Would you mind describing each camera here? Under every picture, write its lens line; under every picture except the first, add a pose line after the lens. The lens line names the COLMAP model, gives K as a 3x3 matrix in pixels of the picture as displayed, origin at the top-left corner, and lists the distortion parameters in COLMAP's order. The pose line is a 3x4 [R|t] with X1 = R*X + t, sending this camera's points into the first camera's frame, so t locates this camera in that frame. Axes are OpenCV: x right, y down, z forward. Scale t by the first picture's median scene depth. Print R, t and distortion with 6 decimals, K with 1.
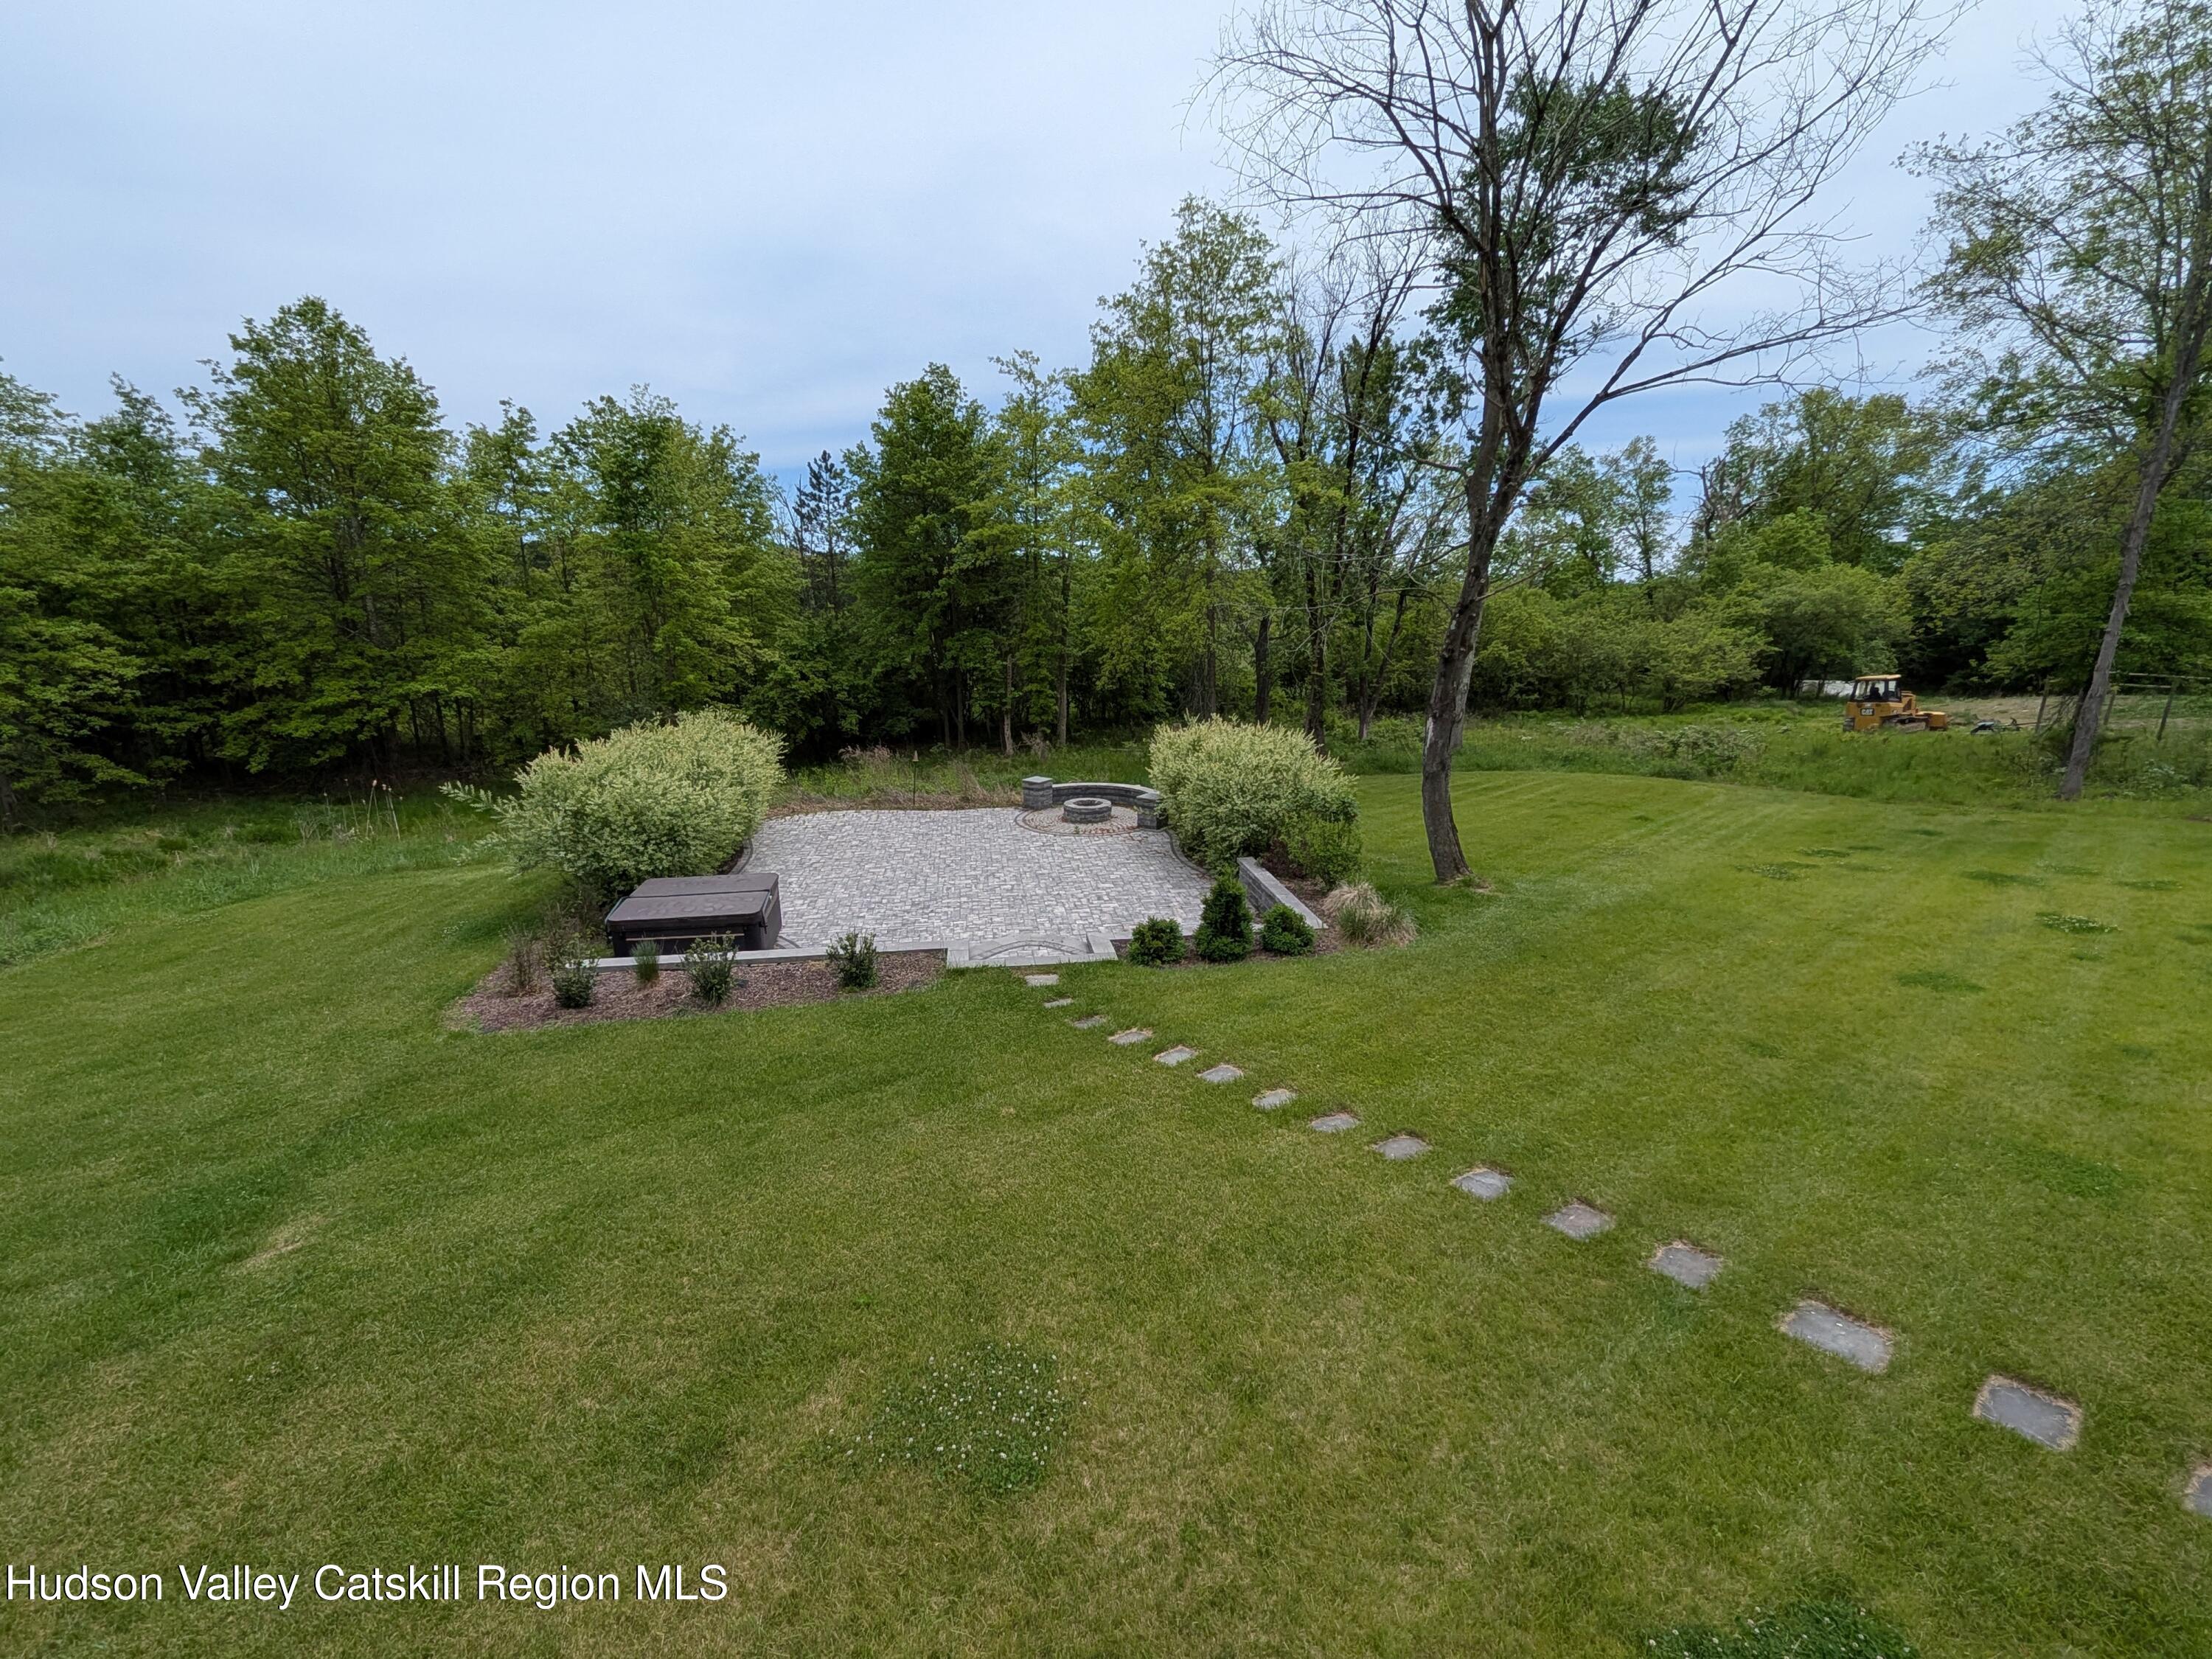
lens RADIAL K [[906.3, 0, 1081.4], [0, 906.3, 838.9], [0, 0, 1]] dist [0.006822, -0.001436]
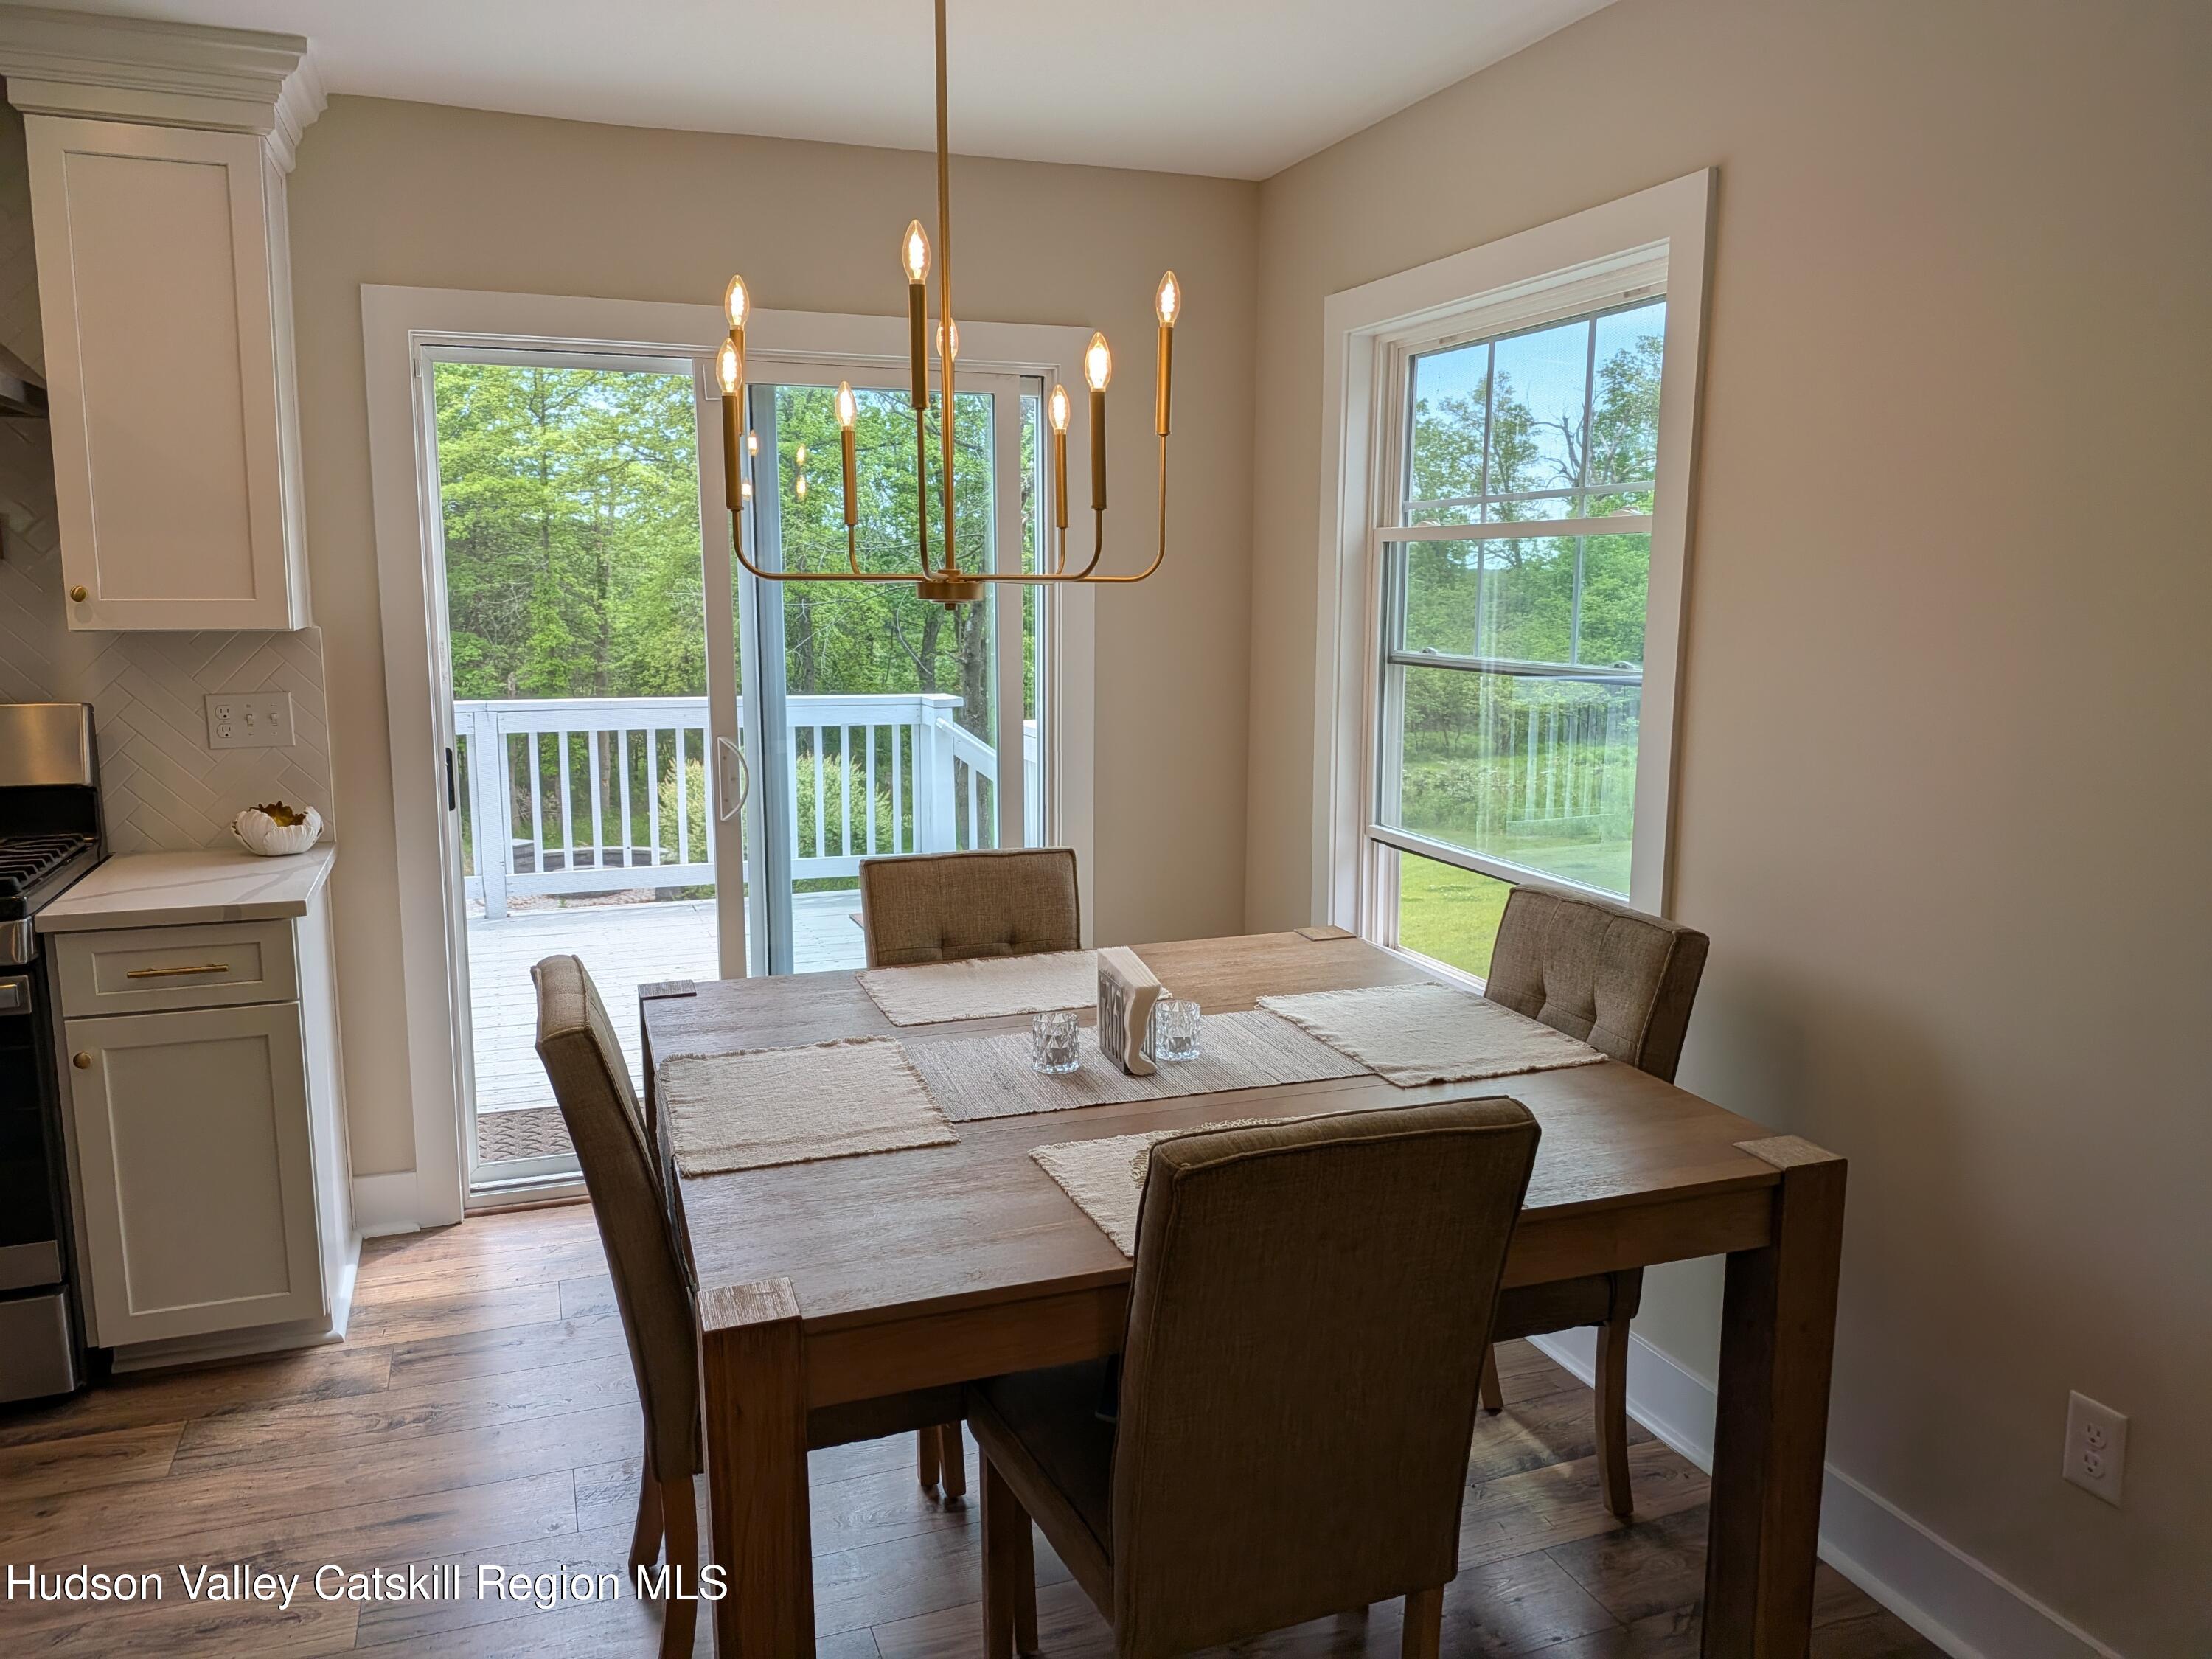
lens RADIAL K [[1623.5, 0, 1100.7], [0, 1623.5, 844.0], [0, 0, 1]] dist [0.058732, -0.090211]
pose [[0.977201, -0.022654, 0.211103, 0.093468], [0.044985, 0.993809, -0.101591, 0.063042], [-0.207495, 0.108772, 0.972170, -0.234363]]
